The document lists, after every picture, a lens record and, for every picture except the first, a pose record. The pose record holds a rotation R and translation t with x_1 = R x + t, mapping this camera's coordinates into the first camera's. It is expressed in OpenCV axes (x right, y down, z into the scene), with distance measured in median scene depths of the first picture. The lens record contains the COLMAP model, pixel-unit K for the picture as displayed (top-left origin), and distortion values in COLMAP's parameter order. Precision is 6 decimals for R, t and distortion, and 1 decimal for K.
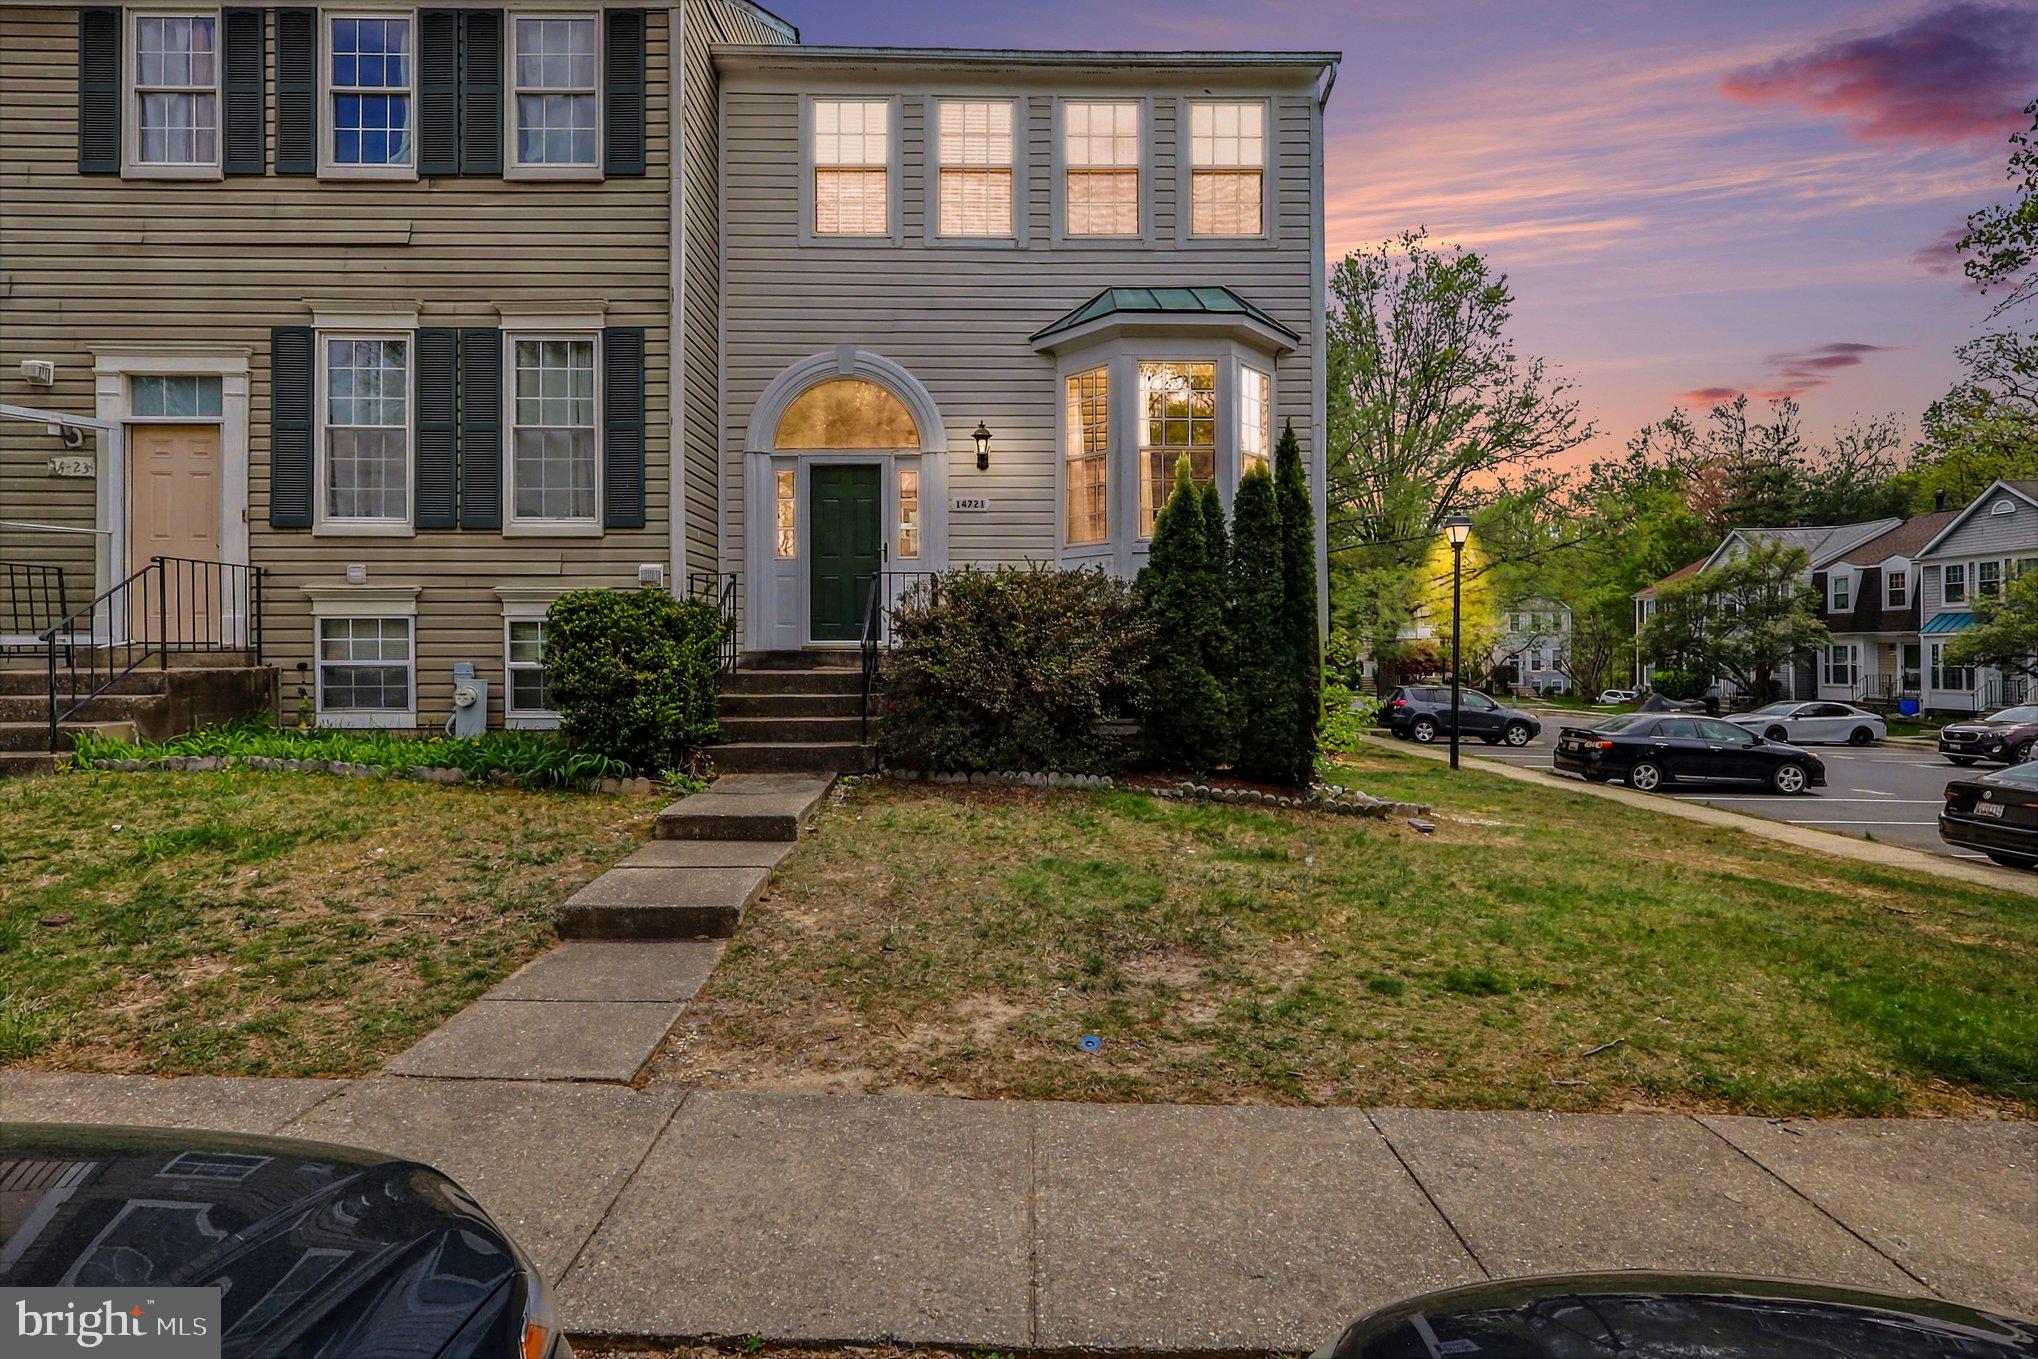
lens RADIAL K [[948.3, 0, 1022.9], [0, 948.3, 665.0], [0, 0, 1]] dist [-0.004164, 0.000202]
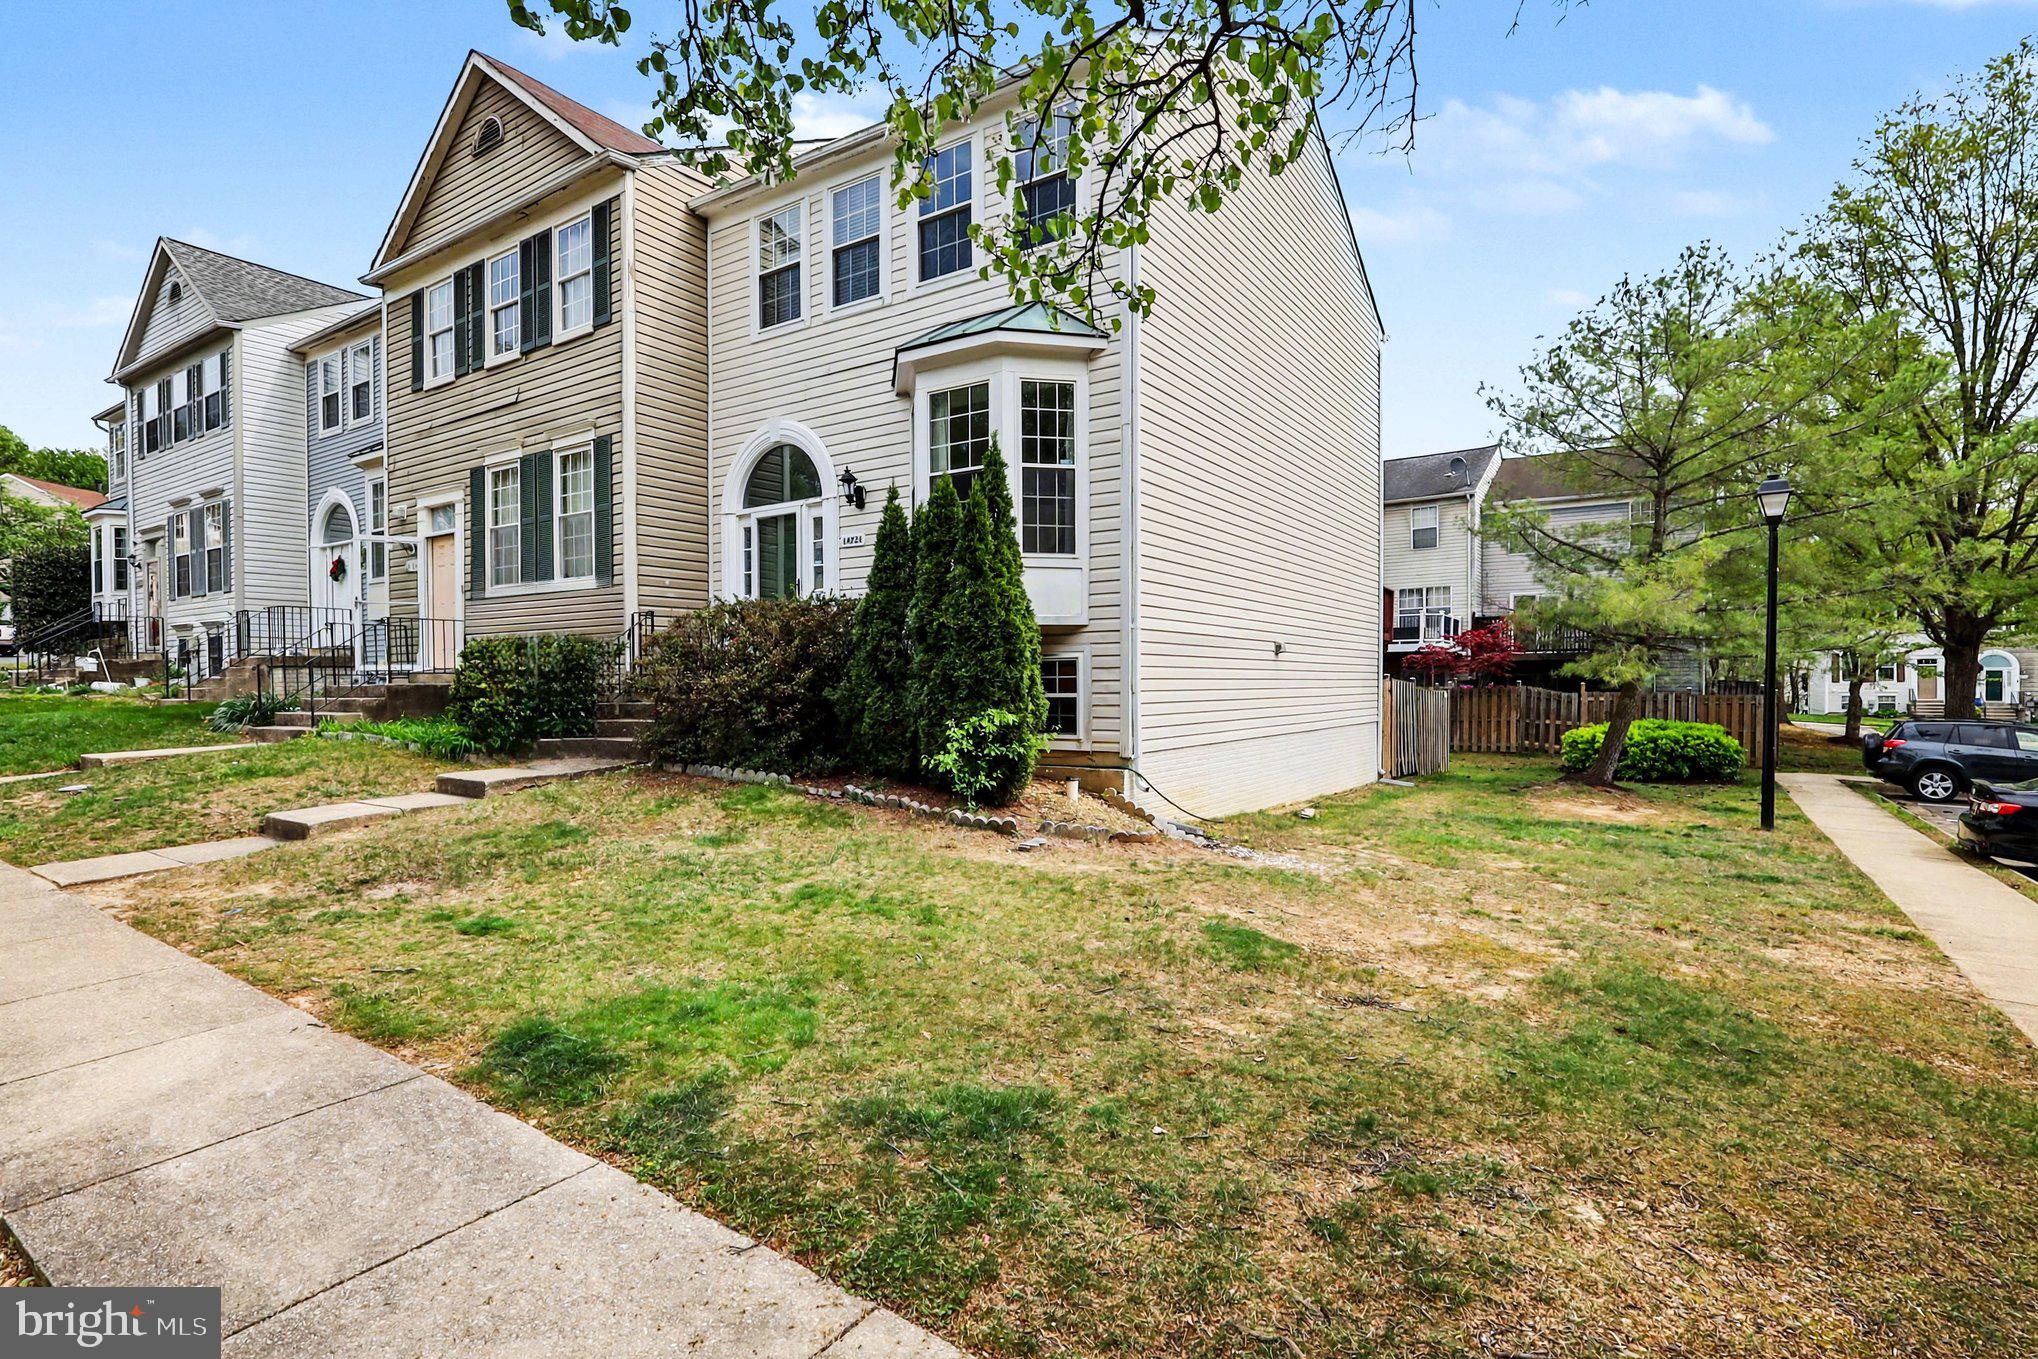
lens RADIAL K [[969.3, 0, 1019.9], [0, 969.3, 701.6], [0, 0, 1]] dist [-0.000861, 0.000045]
pose [[0.823301, 0.008131, -0.567547, 0.892051], [-0.002516, 0.999940, 0.010676, 0.013954], [0.567600, -0.007361, 0.823272, 0.180840]]
